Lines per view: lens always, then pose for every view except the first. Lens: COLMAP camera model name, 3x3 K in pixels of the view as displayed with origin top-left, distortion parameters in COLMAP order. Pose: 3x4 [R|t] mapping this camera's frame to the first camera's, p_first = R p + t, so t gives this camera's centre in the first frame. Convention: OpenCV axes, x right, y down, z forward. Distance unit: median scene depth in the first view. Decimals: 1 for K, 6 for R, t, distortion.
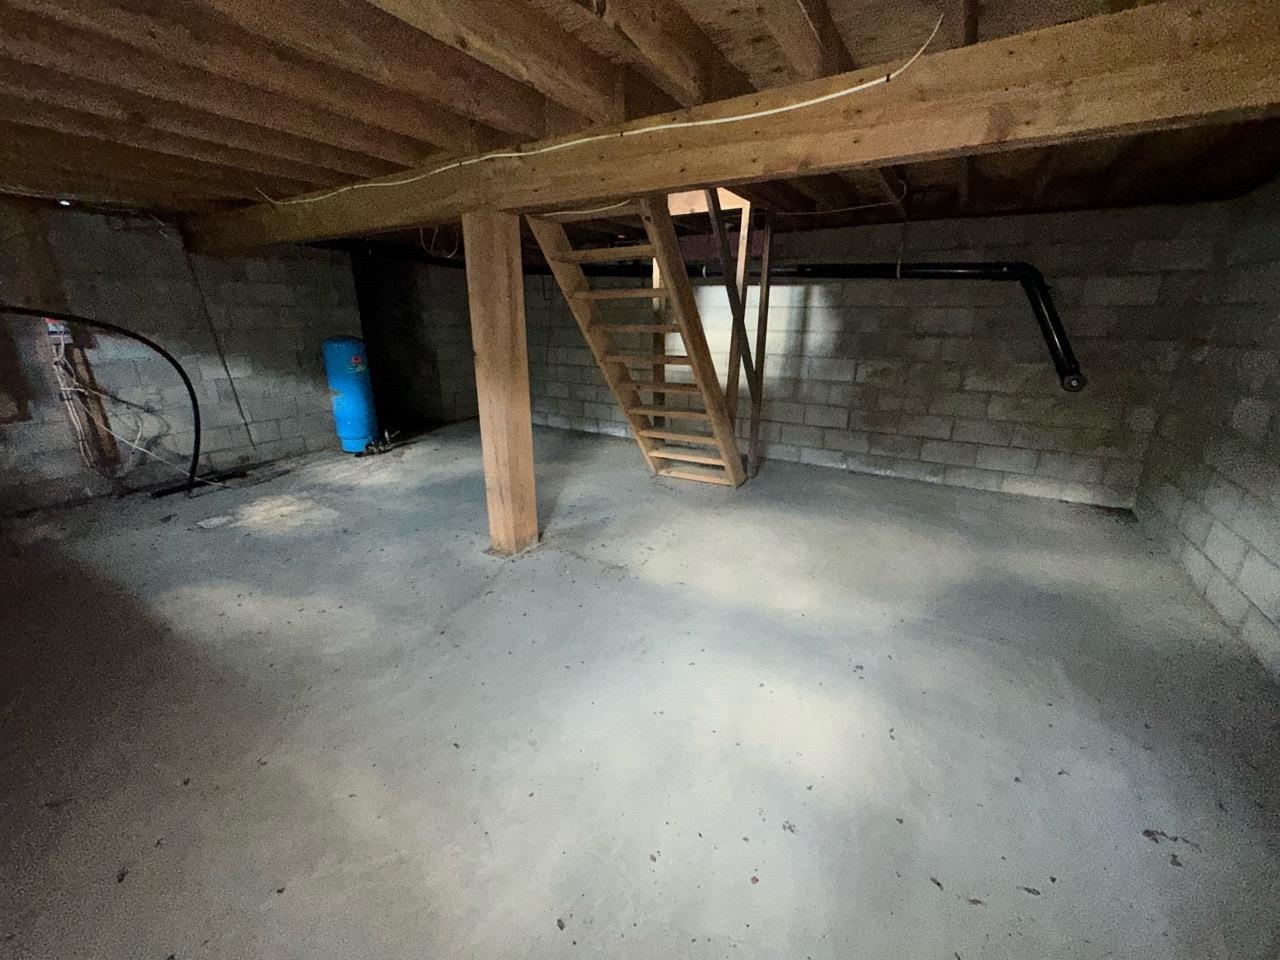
lens RADIAL K [[506.6, 0, 639.3], [0, 506.6, 481.1], [0, 0, 1]] dist [-0.001455, 0.000441]
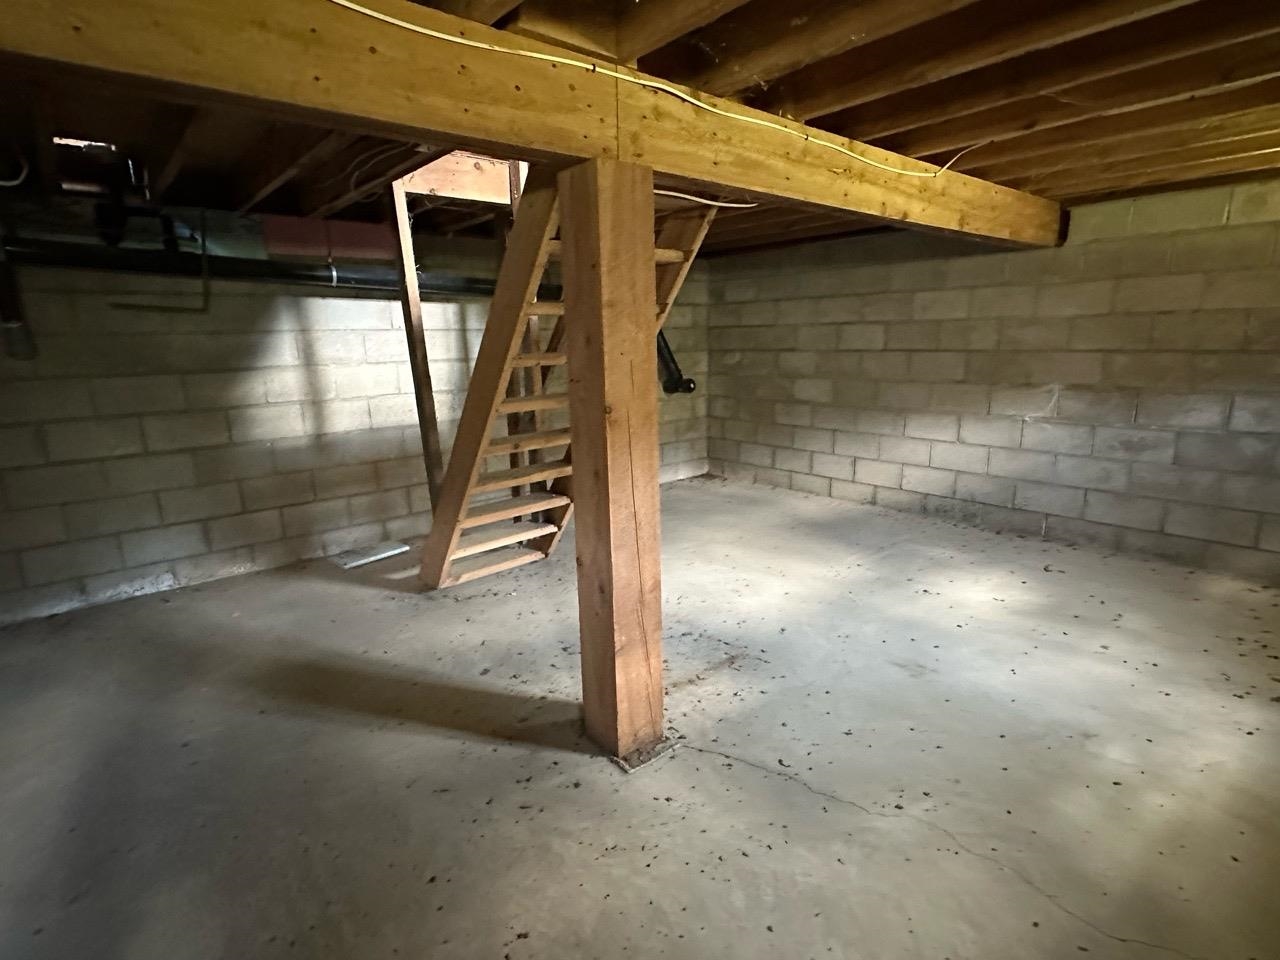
lens RADIAL K [[649.9, 0, 640.9], [0, 649.9, 485.9], [0, 0, 1]] dist [-0.002993, -0.000446]
pose [[0.308112, -0.223403, 0.924748, -0.654306], [0.316024, 0.940874, 0.122004, -0.167057], [-0.897327, 0.254652, 0.360495, 0.496850]]
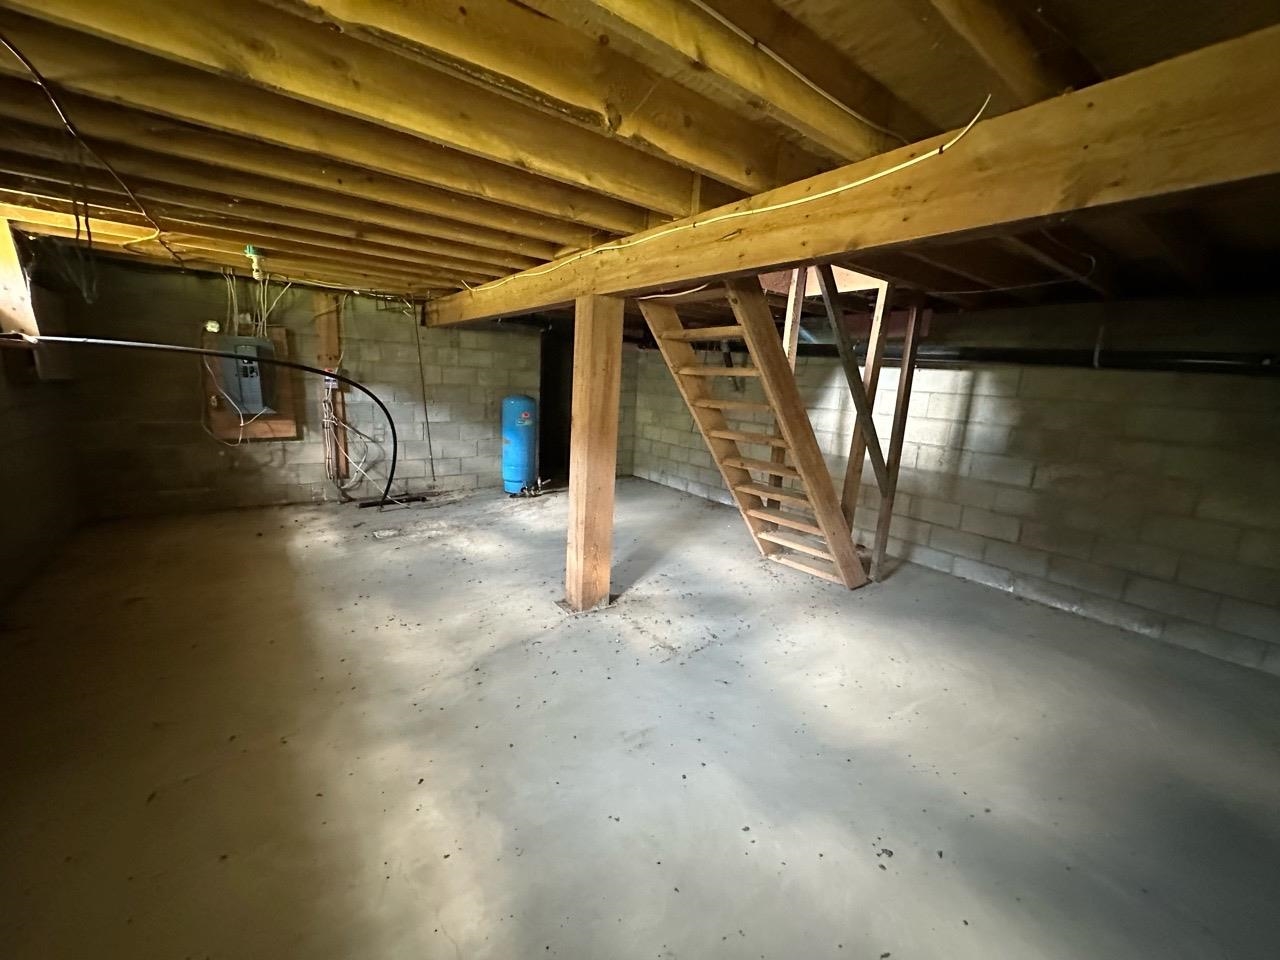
lens RADIAL K [[506.6, 0, 639.8], [0, 506.6, 482.5], [0, 0, 1]] dist [-0.001455, 0.000441]
pose [[0.926184, 0.121731, -0.356882, 0.146288], [-0.166238, 0.981333, -0.096694, -0.023625], [0.338450, 0.148884, 0.929131, 0.036697]]
